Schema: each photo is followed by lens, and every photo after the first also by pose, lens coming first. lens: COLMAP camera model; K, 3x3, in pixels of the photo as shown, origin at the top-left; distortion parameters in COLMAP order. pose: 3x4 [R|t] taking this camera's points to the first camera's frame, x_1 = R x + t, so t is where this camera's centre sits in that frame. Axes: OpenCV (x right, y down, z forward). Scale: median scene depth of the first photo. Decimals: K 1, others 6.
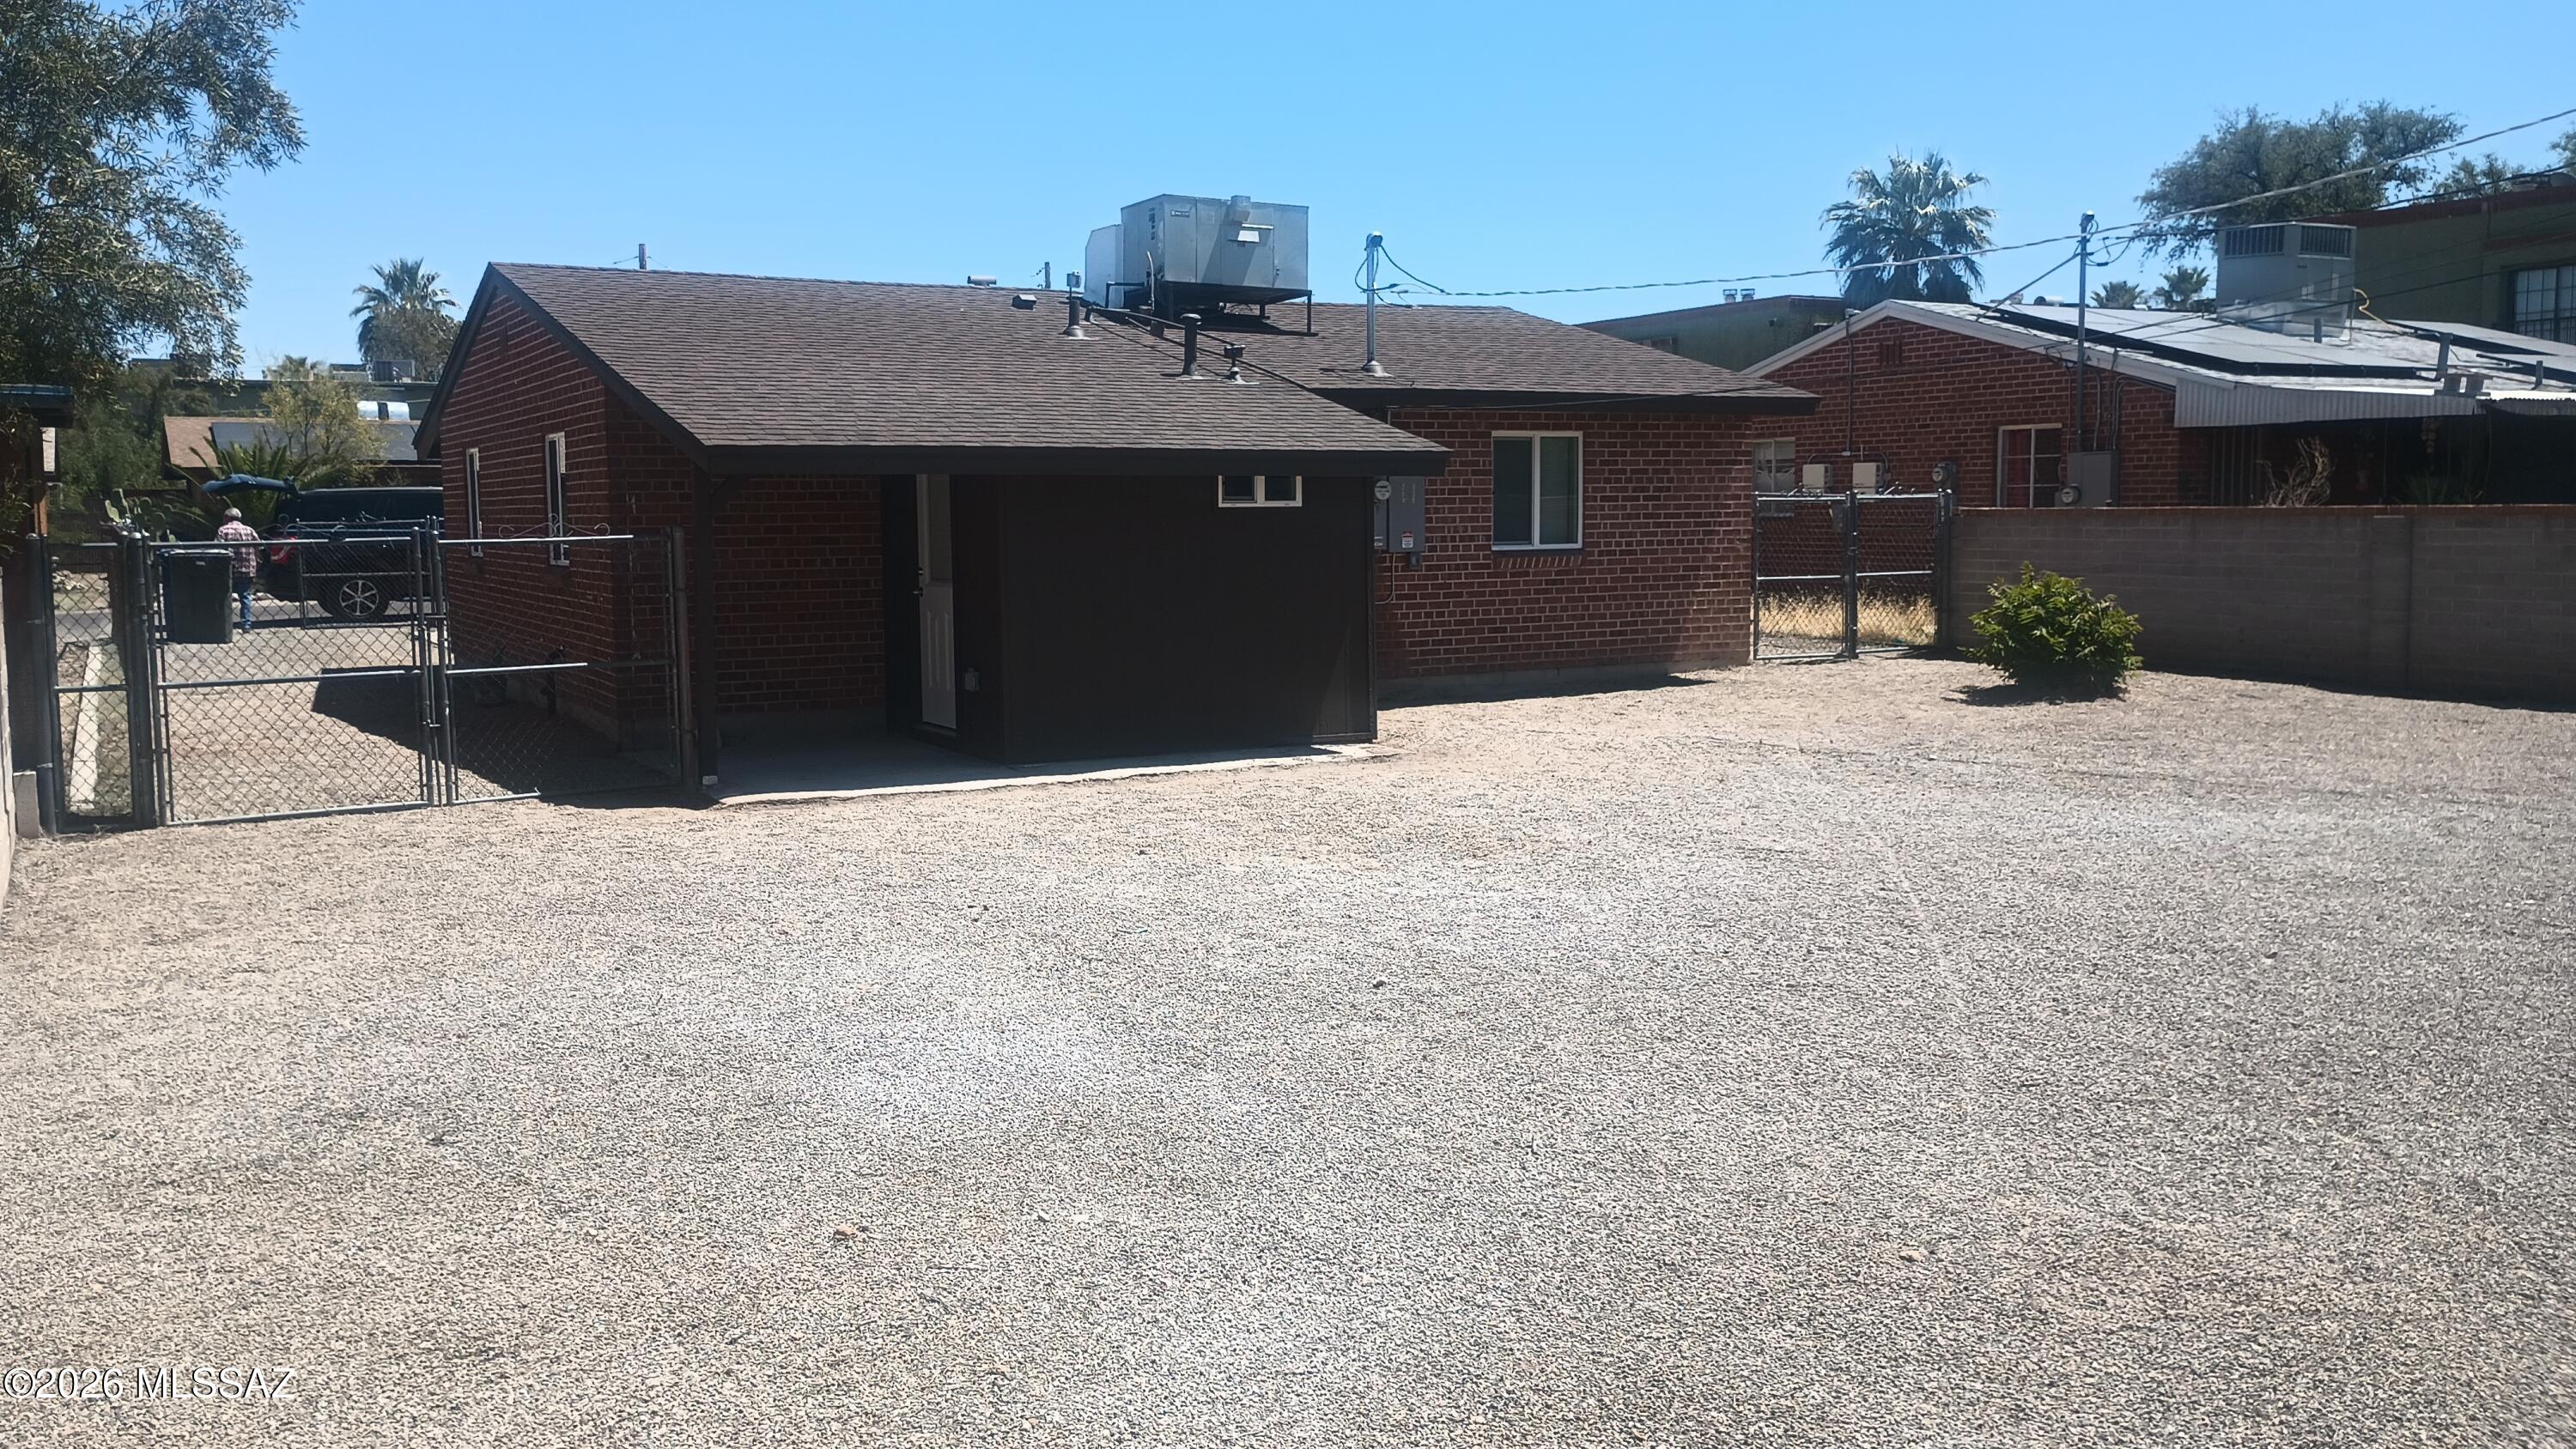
lens RADIAL K [[2140.5, 0, 1288.1], [0, 2140.5, 703.8], [0, 0, 1]] dist [0.066563, -0.082857]
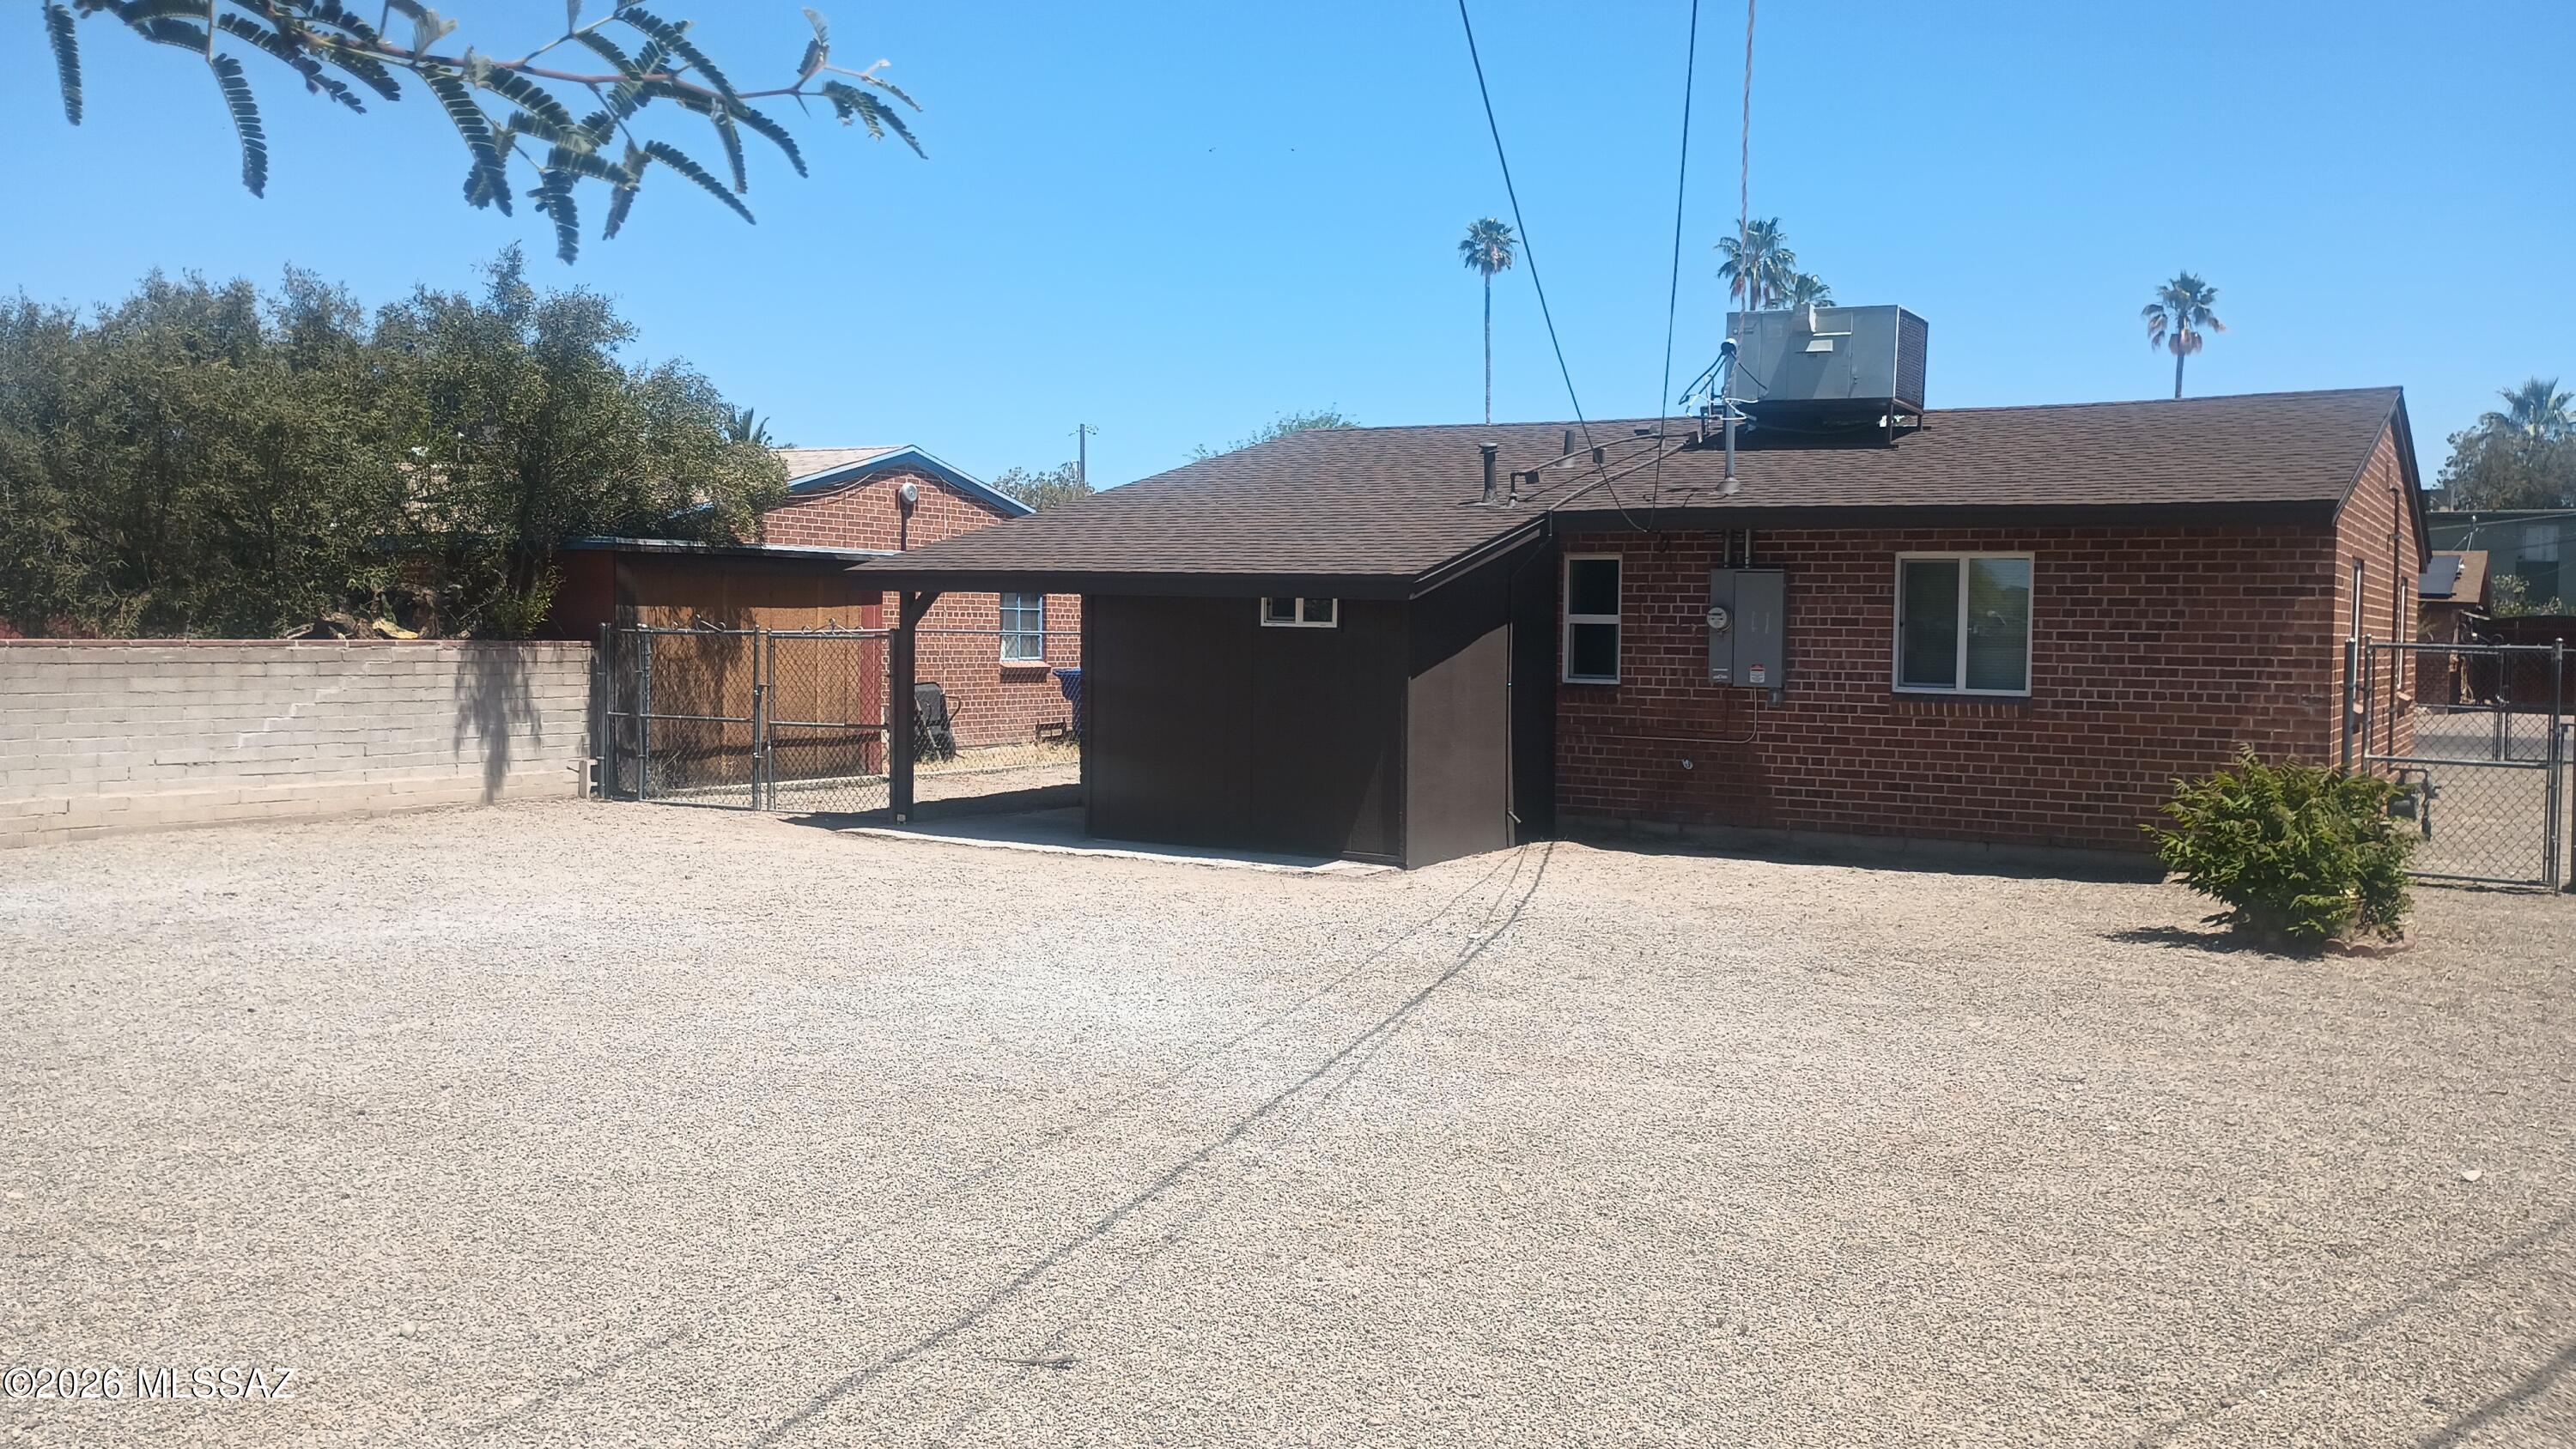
lens RADIAL K [[2140.5, 0, 1288.1], [0, 2140.5, 703.8], [0, 0, 1]] dist [0.066563, -0.082857]
pose [[0.492778, 0.051117, -0.868652, 0.712618], [-0.104463, 0.994528, -0.000737, -0.041298], [0.863862, 0.091105, 0.495422, 0.371226]]
